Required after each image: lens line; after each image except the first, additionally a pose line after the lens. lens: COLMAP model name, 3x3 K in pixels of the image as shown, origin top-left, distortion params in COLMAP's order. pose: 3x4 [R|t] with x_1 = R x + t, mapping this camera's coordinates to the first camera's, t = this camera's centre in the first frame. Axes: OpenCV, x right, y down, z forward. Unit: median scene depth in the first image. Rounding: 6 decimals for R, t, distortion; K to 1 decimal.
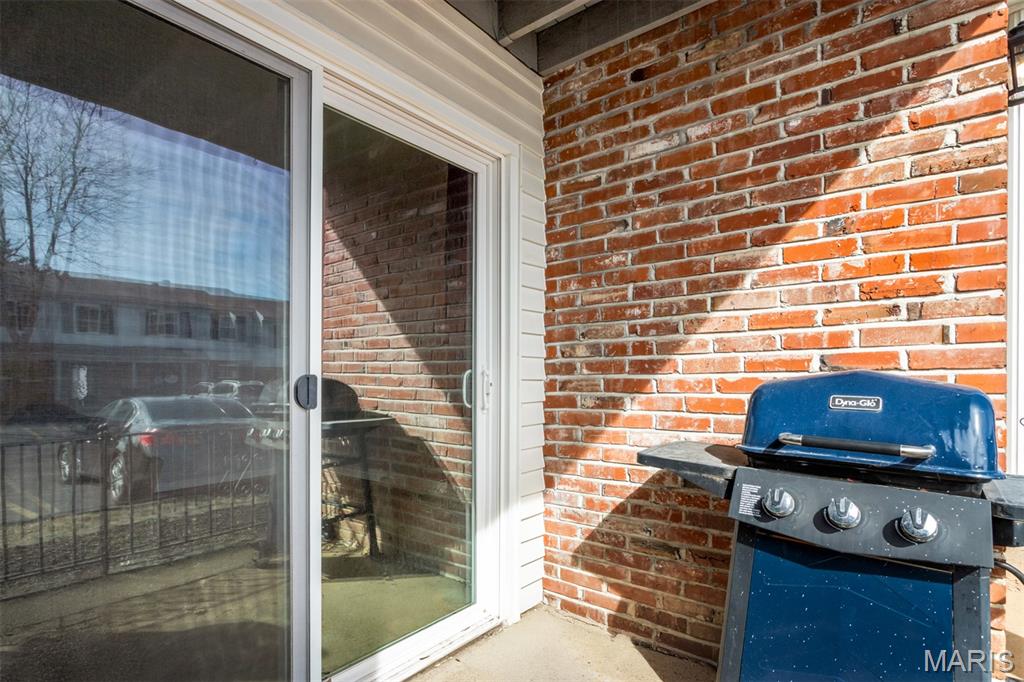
lens RADIAL K [[521.3, 0, 514.2], [0, 521.3, 382.3], [0, 0, 1]] dist [0.000829, 0.001029]
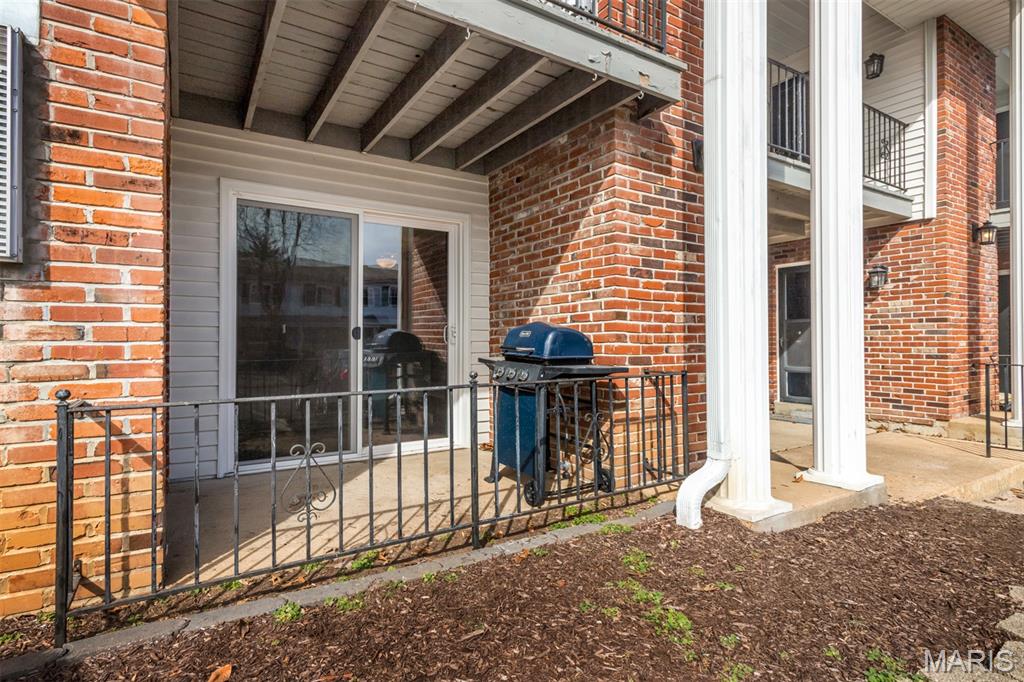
lens RADIAL K [[508.6, 0, 512.0], [0, 508.6, 341.0], [0, 0, 1]] dist [-0.002423, 0.000232]
pose [[0.947591, -0.005817, -0.319434, 0.867248], [0.003968, 0.999971, -0.006440, 0.056472], [0.319462, 0.004835, 0.947587, -0.911995]]
